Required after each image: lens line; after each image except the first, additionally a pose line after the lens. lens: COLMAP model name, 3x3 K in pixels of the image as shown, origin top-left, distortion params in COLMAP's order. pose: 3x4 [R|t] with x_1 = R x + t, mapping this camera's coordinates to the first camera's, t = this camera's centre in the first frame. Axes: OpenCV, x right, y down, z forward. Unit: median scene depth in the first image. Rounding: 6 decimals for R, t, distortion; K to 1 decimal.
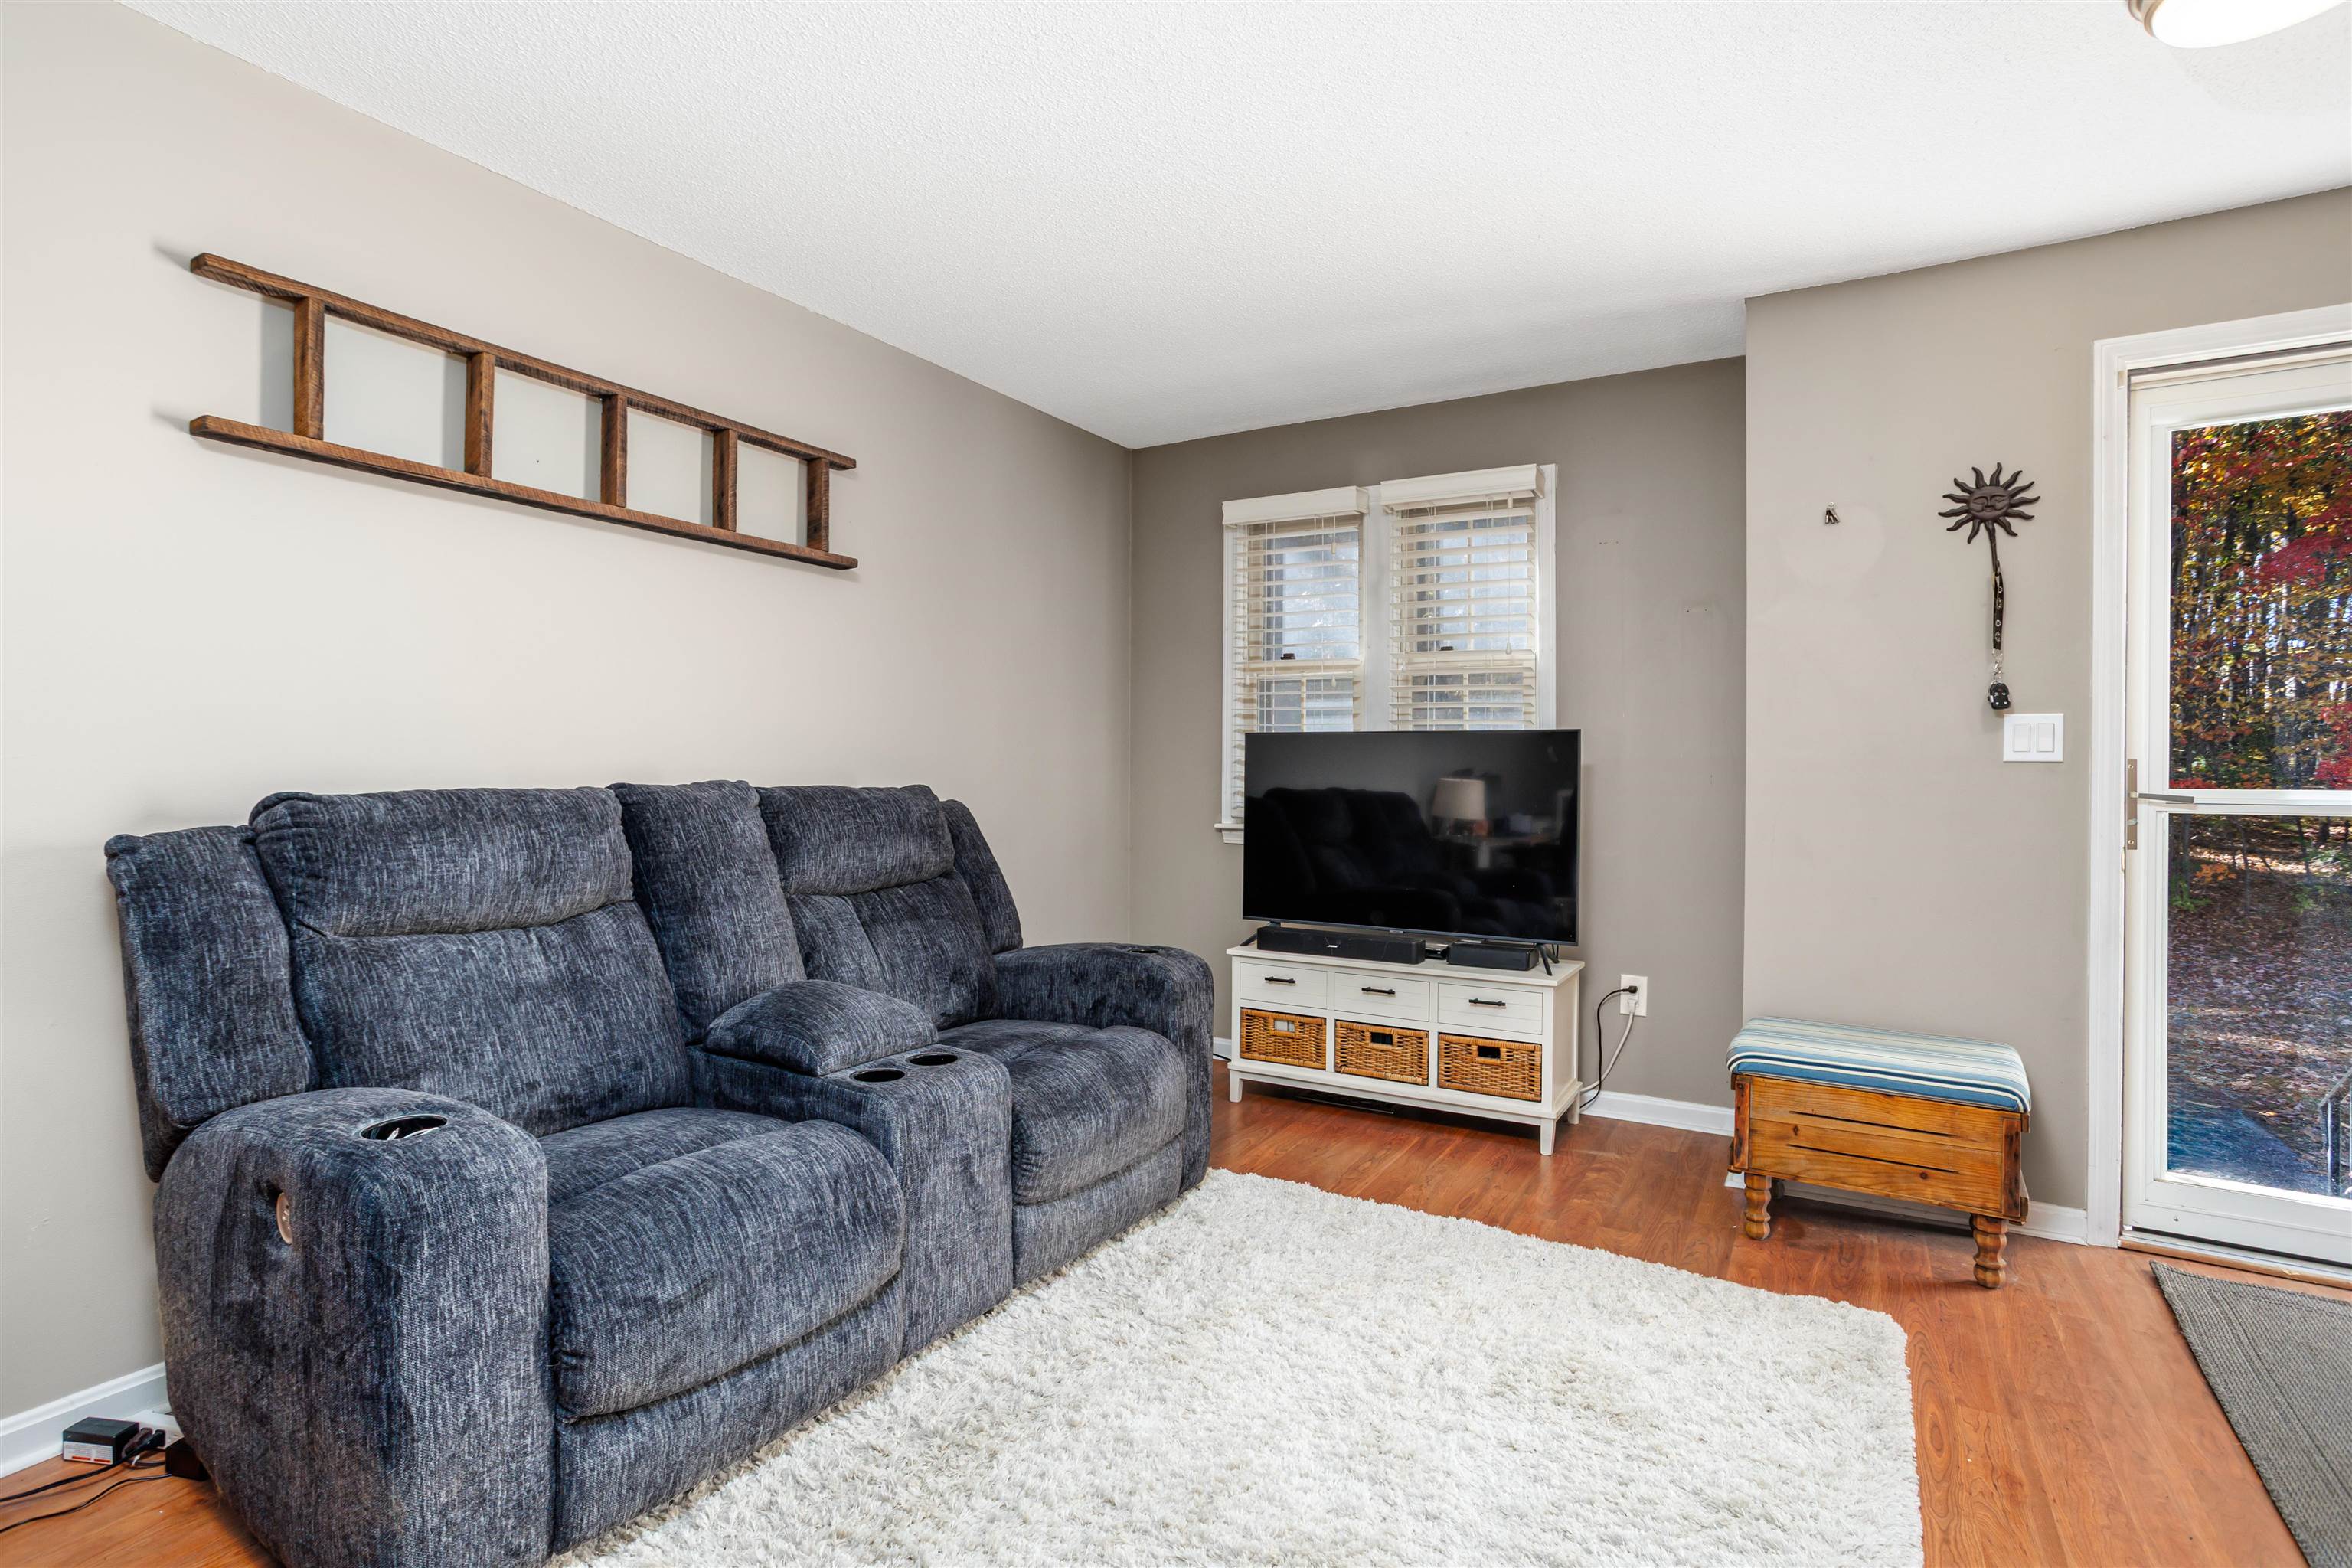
lens RADIAL K [[1190.6, 0, 1156.1], [0, 1190.6, 774.9], [0, 0, 1]] dist [-0.057102, 0.029913]
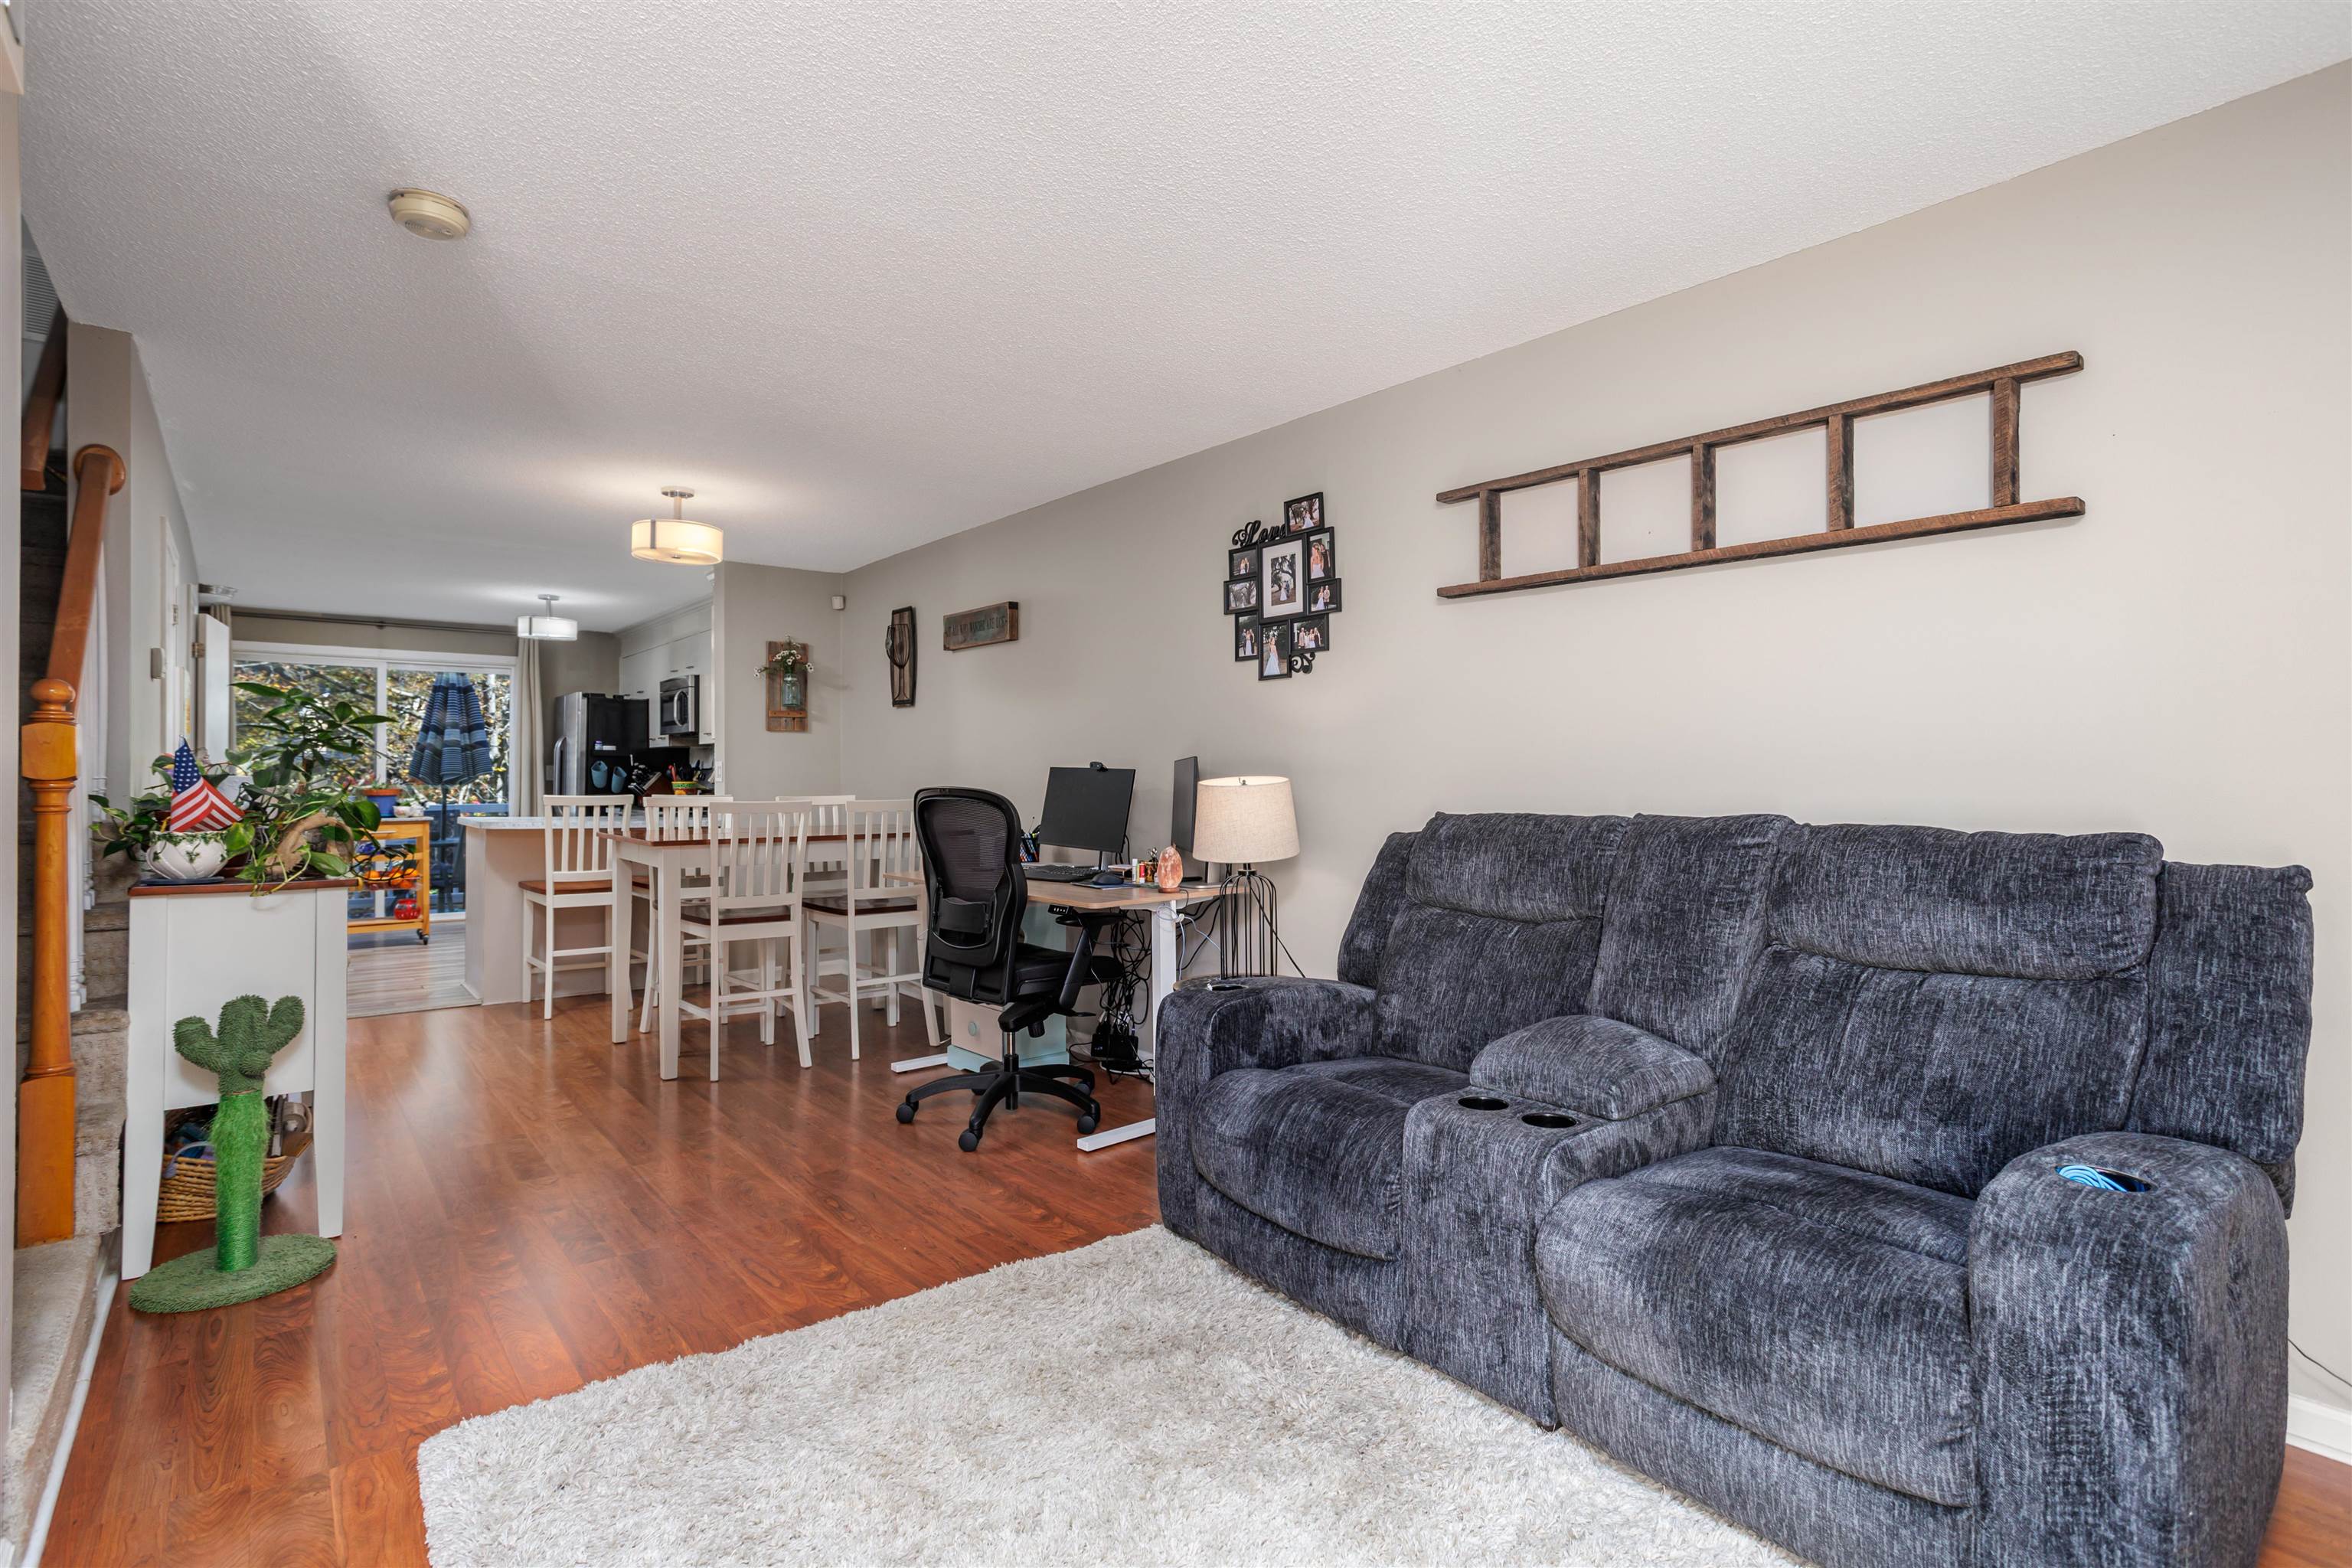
lens RADIAL K [[1190.6, 0, 1156.1], [0, 1190.6, 774.9], [0, 0, 1]] dist [-0.057102, 0.029913]
pose [[-0.384929, -0.011458, -0.922875, 0.576107], [-0.013270, 0.999888, -0.006879, -0.012561], [0.922851, 0.009599, -0.385038, 0.797963]]
